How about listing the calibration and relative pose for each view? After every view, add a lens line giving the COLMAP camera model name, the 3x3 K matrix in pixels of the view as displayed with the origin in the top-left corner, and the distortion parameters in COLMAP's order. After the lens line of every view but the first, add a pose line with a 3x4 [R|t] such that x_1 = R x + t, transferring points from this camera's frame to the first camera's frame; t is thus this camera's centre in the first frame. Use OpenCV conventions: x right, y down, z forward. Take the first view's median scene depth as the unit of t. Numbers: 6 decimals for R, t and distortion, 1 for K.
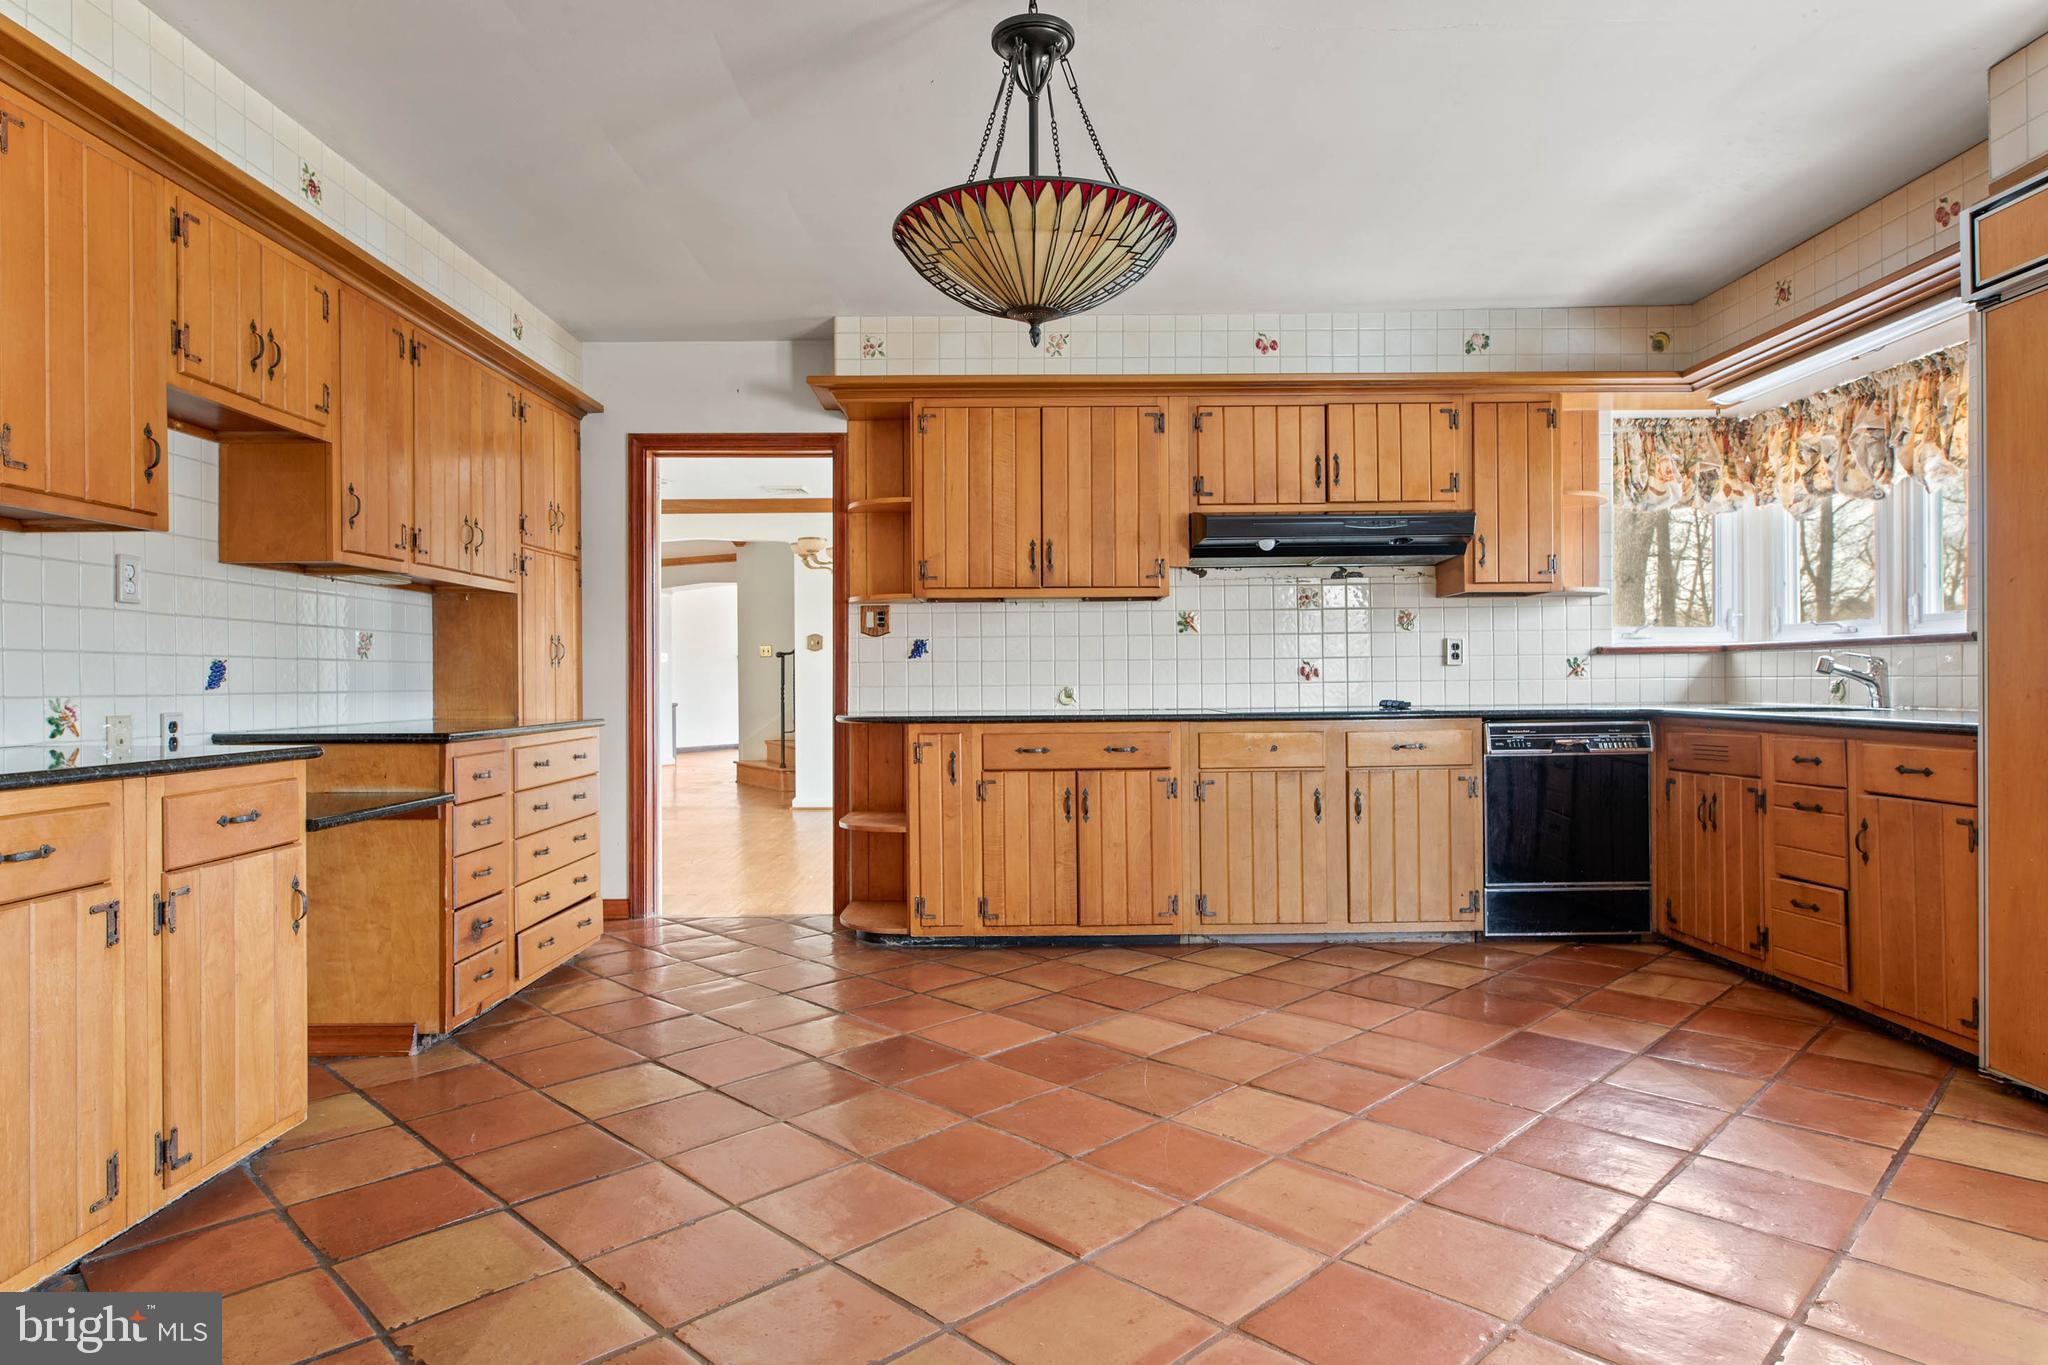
lens RADIAL K [[1195.7, 0, 1024.0], [0, 1195.7, 682.5], [0, 0, 1]] dist [0.000032, 0.000199]
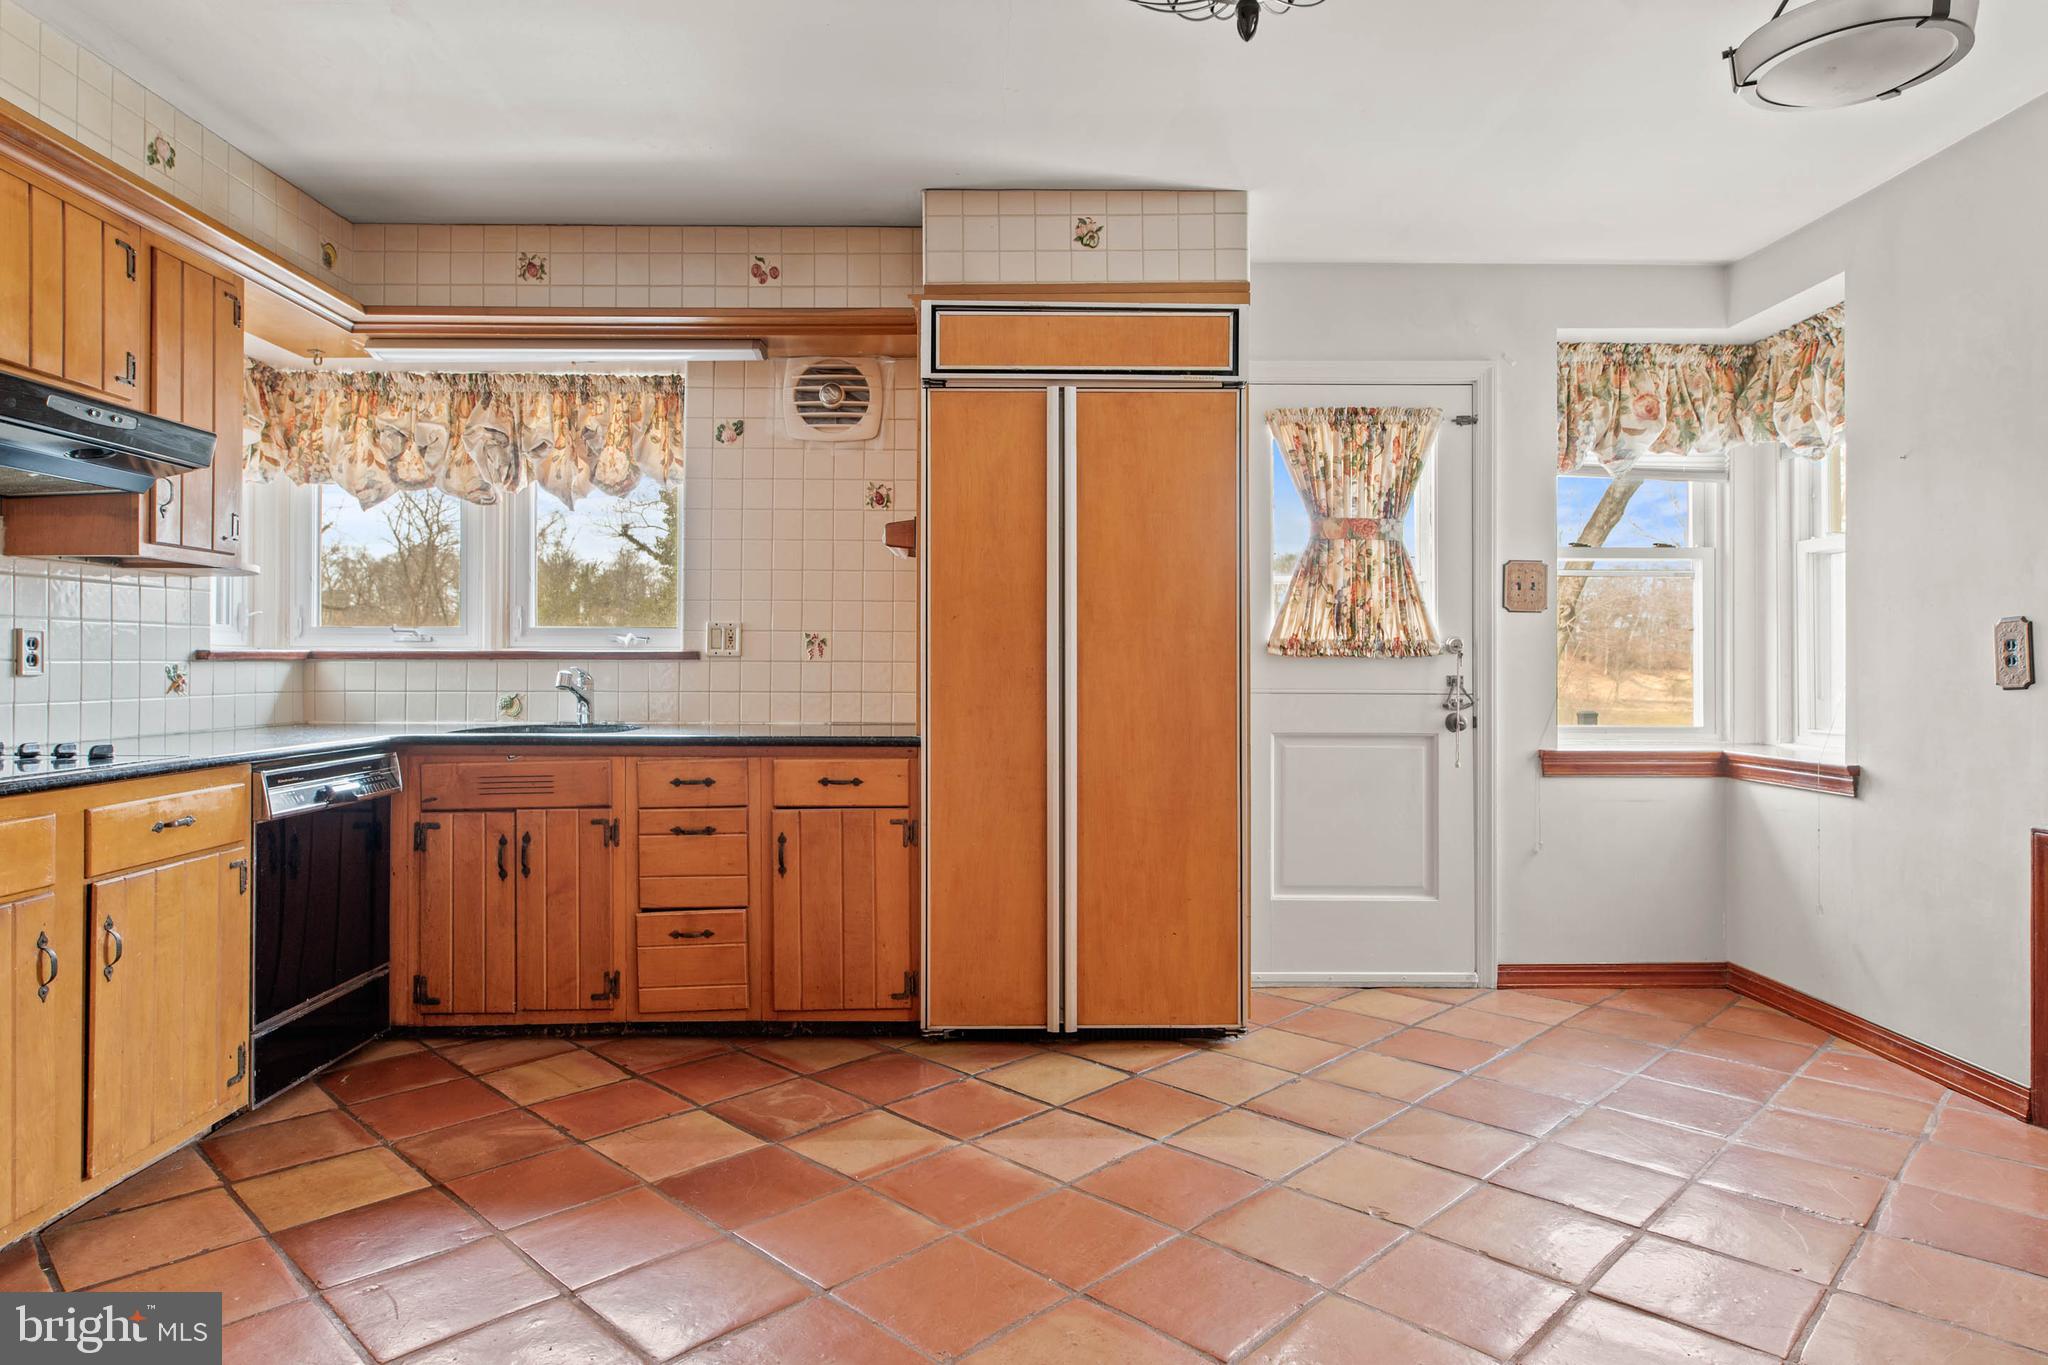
lens RADIAL K [[1198.2, 0, 1026.2], [0, 1198.2, 653.8], [0, 0, 1]] dist [0.002605, 0.000989]
pose [[-0.011261, 0.019954, 0.999737, -0.258259], [0.000165, 0.999801, -0.019953, -0.015470], [-0.999937, -0.000059, -0.011262, 0.609958]]
